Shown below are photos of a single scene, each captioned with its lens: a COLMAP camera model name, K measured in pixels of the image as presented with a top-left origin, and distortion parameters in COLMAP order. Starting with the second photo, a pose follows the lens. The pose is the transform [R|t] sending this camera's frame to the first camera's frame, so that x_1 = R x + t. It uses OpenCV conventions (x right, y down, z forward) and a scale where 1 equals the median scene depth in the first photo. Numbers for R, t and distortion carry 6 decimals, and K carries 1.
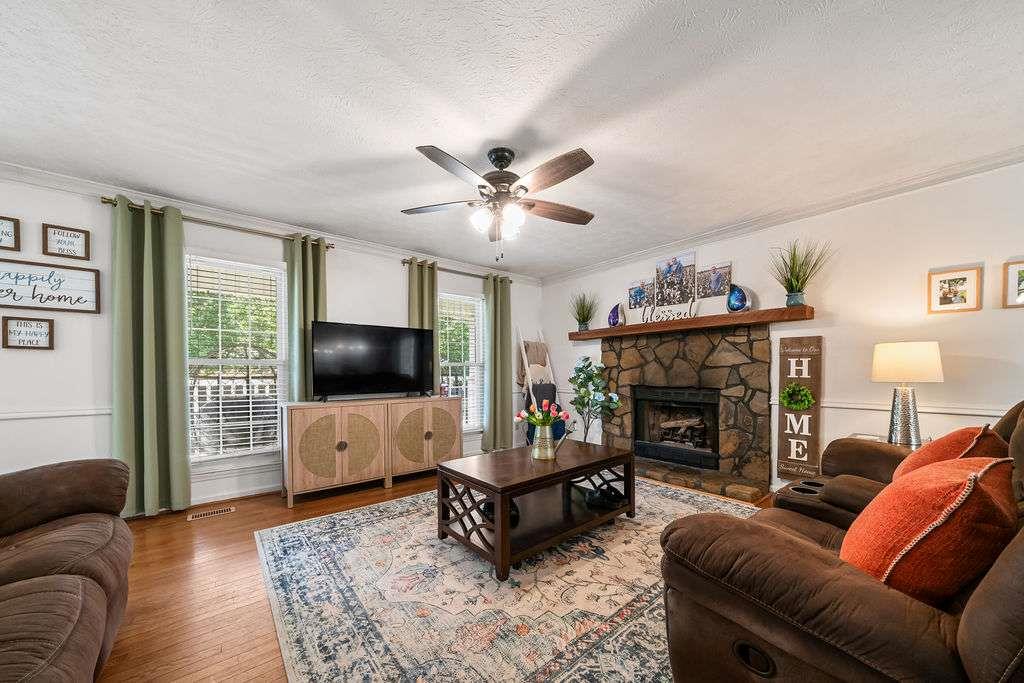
lens RADIAL K [[369.0, 0, 528.0], [0, 369.0, 372.3], [0, 0, 1]] dist [-0.001732, 0.000197]
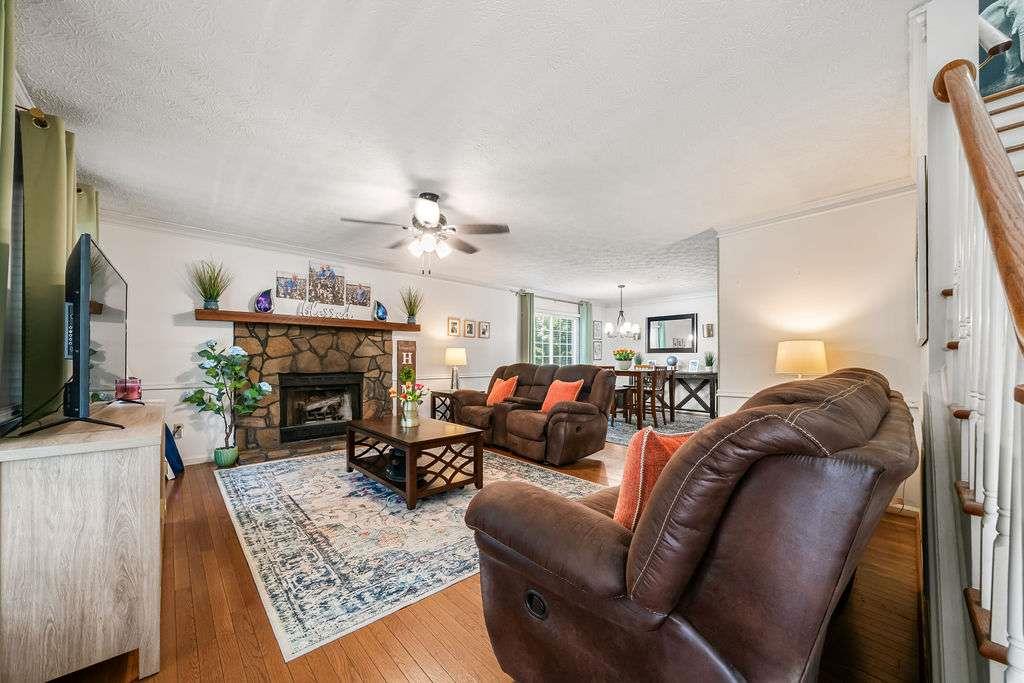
lens RADIAL K [[373.0, 0, 513.6], [0, 373.0, 361.5], [0, 0, 1]] dist [0.000403, -0.000002]
pose [[-0.051036, -0.000511, 0.998697, -0.878363], [0.002431, 0.999997, 0.000636, 0.003389], [-0.998694, 0.002460, -0.051035, 0.478059]]
